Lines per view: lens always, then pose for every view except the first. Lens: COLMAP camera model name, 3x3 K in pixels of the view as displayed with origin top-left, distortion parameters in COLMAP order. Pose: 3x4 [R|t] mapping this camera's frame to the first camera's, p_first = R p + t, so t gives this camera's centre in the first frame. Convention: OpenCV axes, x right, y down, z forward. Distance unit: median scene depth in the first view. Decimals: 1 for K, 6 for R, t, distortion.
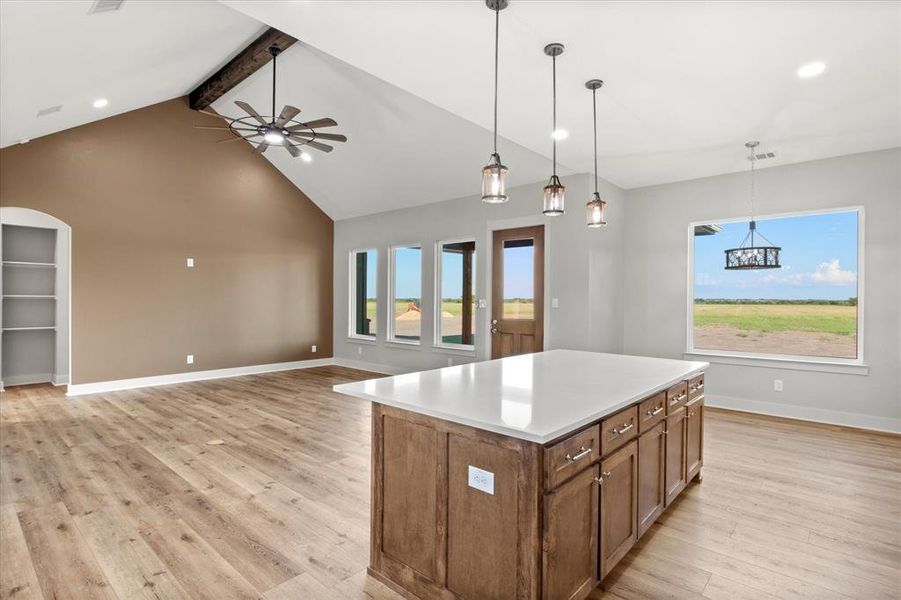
lens RADIAL K [[445.0, 0, 459.1], [0, 445.0, 302.0], [0, 0, 1]] dist [-0.005516, -0.000631]
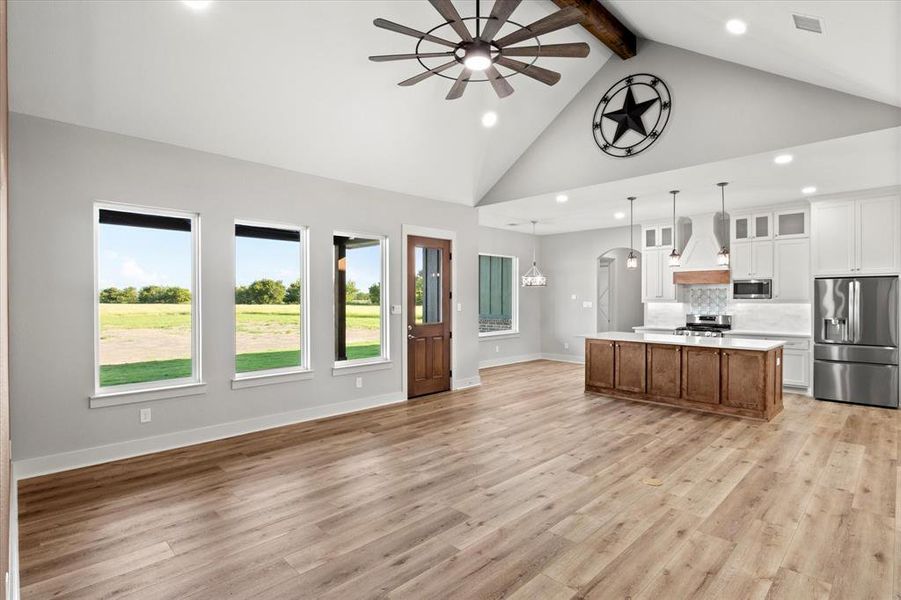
lens RADIAL K [[445.0, 0, 451.5], [0, 445.0, 300.8], [0, 0, 1]] dist [-0.005516, -0.000631]
pose [[0.081352, -0.013463, 0.996595, -1.613284], [0.005861, 0.999898, 0.013029, -0.049520], [-0.996668, 0.004781, 0.081423, 1.488090]]
